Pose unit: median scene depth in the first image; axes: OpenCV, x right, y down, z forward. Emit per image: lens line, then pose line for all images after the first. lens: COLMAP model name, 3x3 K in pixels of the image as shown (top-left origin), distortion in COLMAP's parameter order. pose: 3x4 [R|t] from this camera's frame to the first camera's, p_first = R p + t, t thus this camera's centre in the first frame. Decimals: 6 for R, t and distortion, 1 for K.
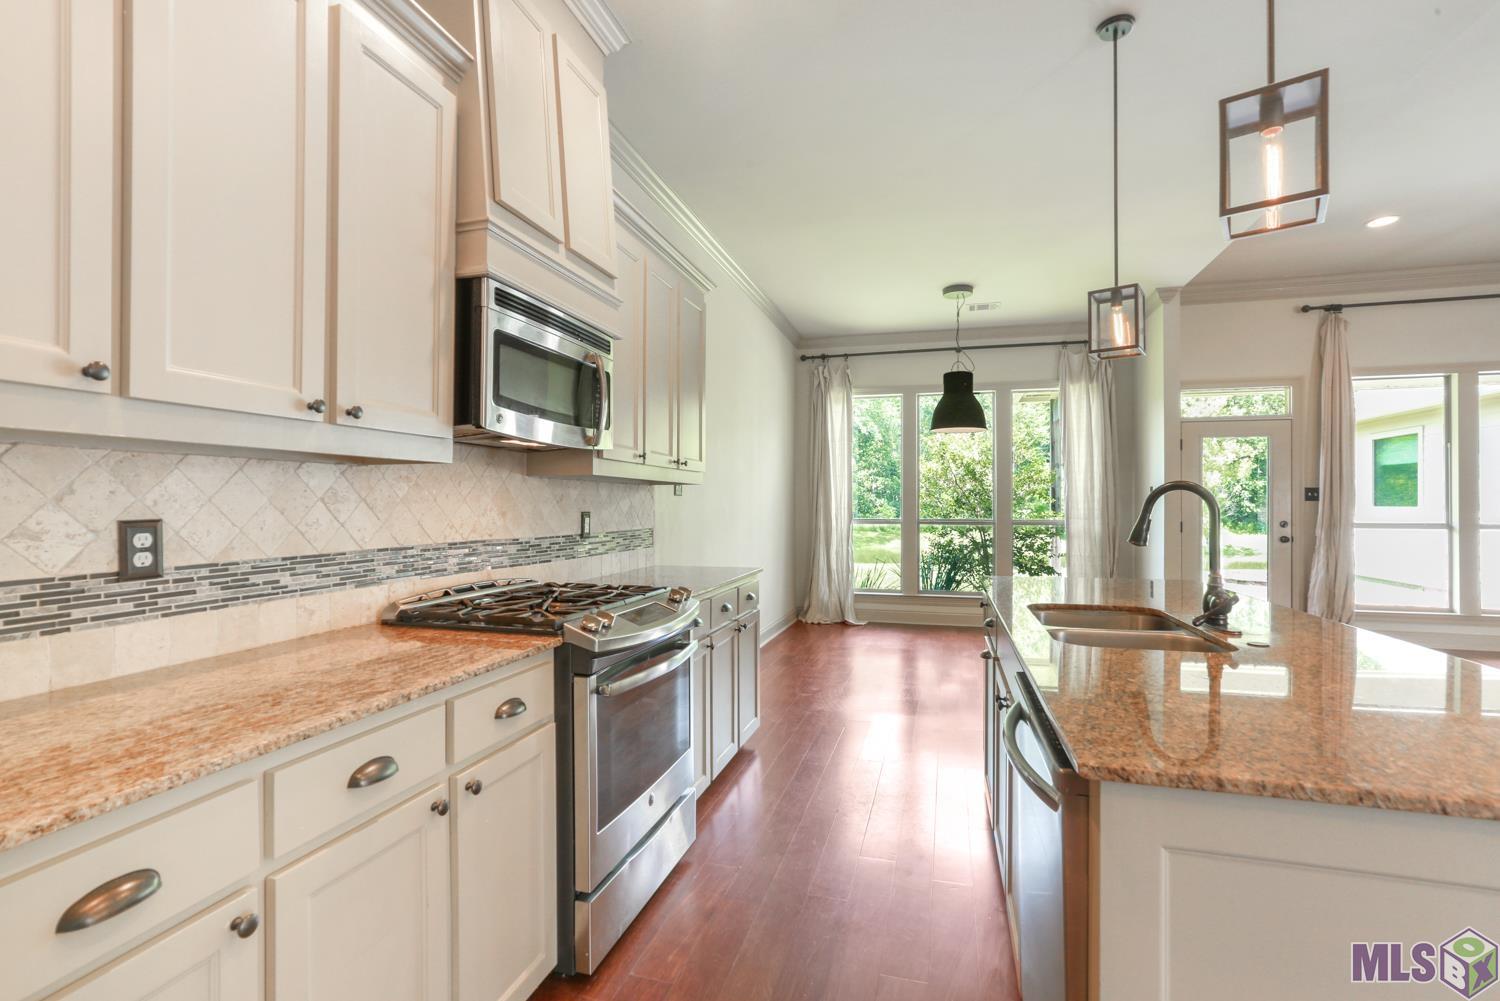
lens RADIAL K [[690.1, 0, 750.0], [0, 690.1, 500.5], [0, 0, 1]] dist [-0.035787, 0.023078]
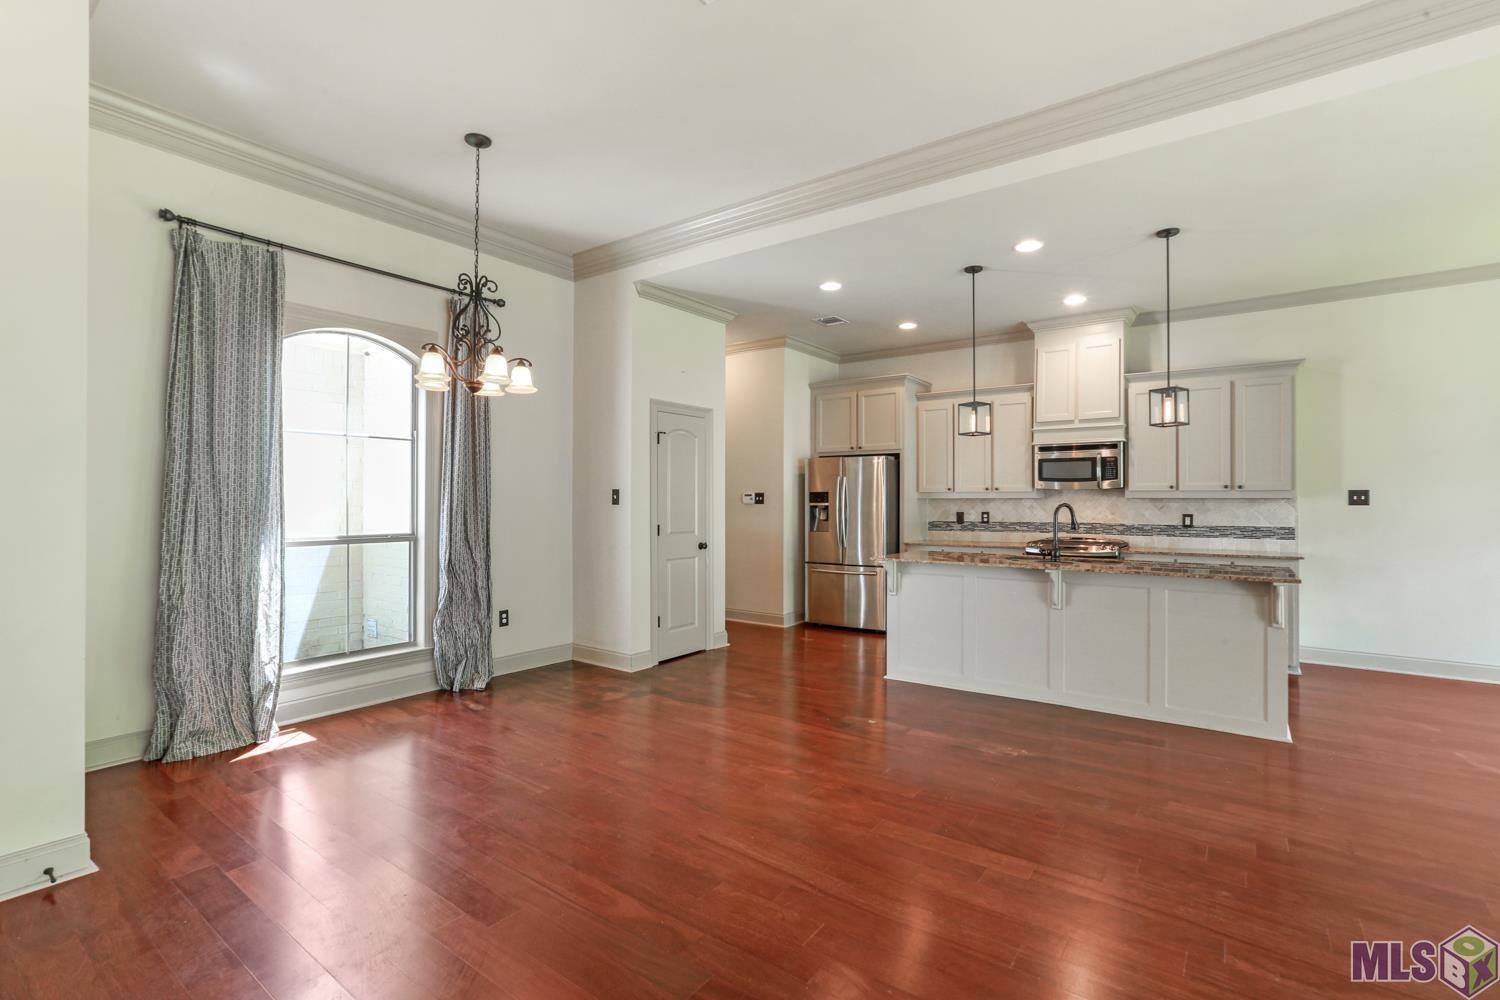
lens RADIAL K [[690.1, 0, 750.0], [0, 690.1, 500.0], [0, 0, 1]] dist [-0.035787, 0.023078]
pose [[-0.344793, -0.003933, -0.938670, 2.053794], [0.001571, 0.999987, -0.004767, -0.017306], [0.938677, -0.003118, -0.344783, 0.505914]]
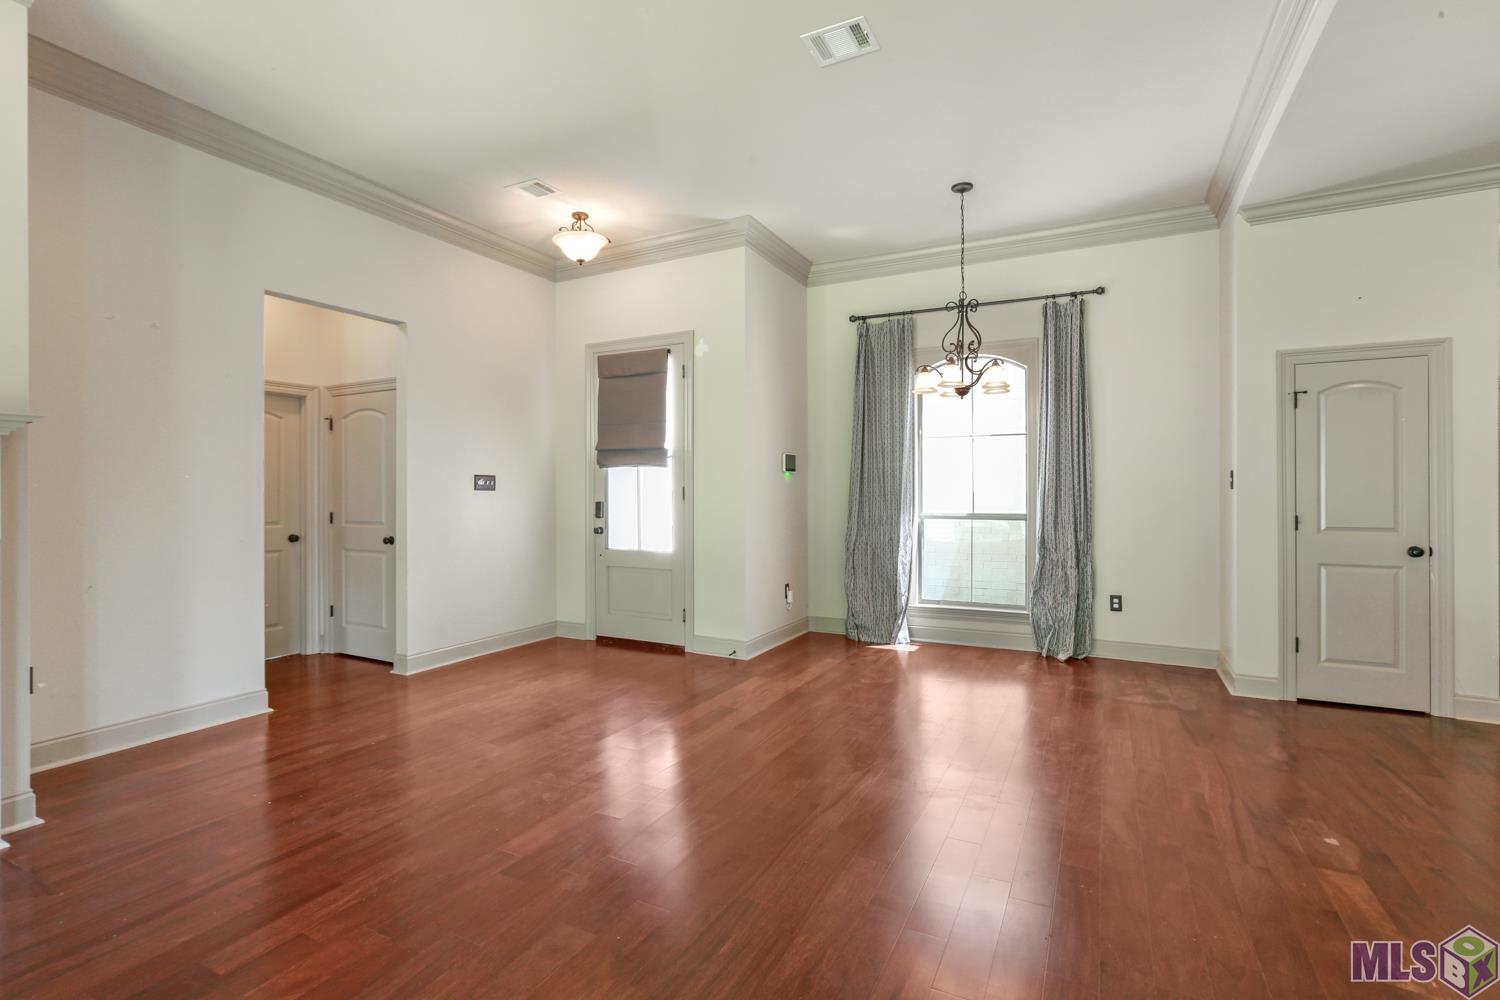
lens RADIAL K [[696.9, 0, 743.8], [0, 696.9, 488.2], [0, 0, 1]] dist [-0.038424, 0.022987]
pose [[-0.980231, -0.001279, 0.197851, 1.232492], [-0.002908, 0.999964, -0.007940, -0.001102], [-0.197834, -0.008358, -0.980200, 1.200817]]
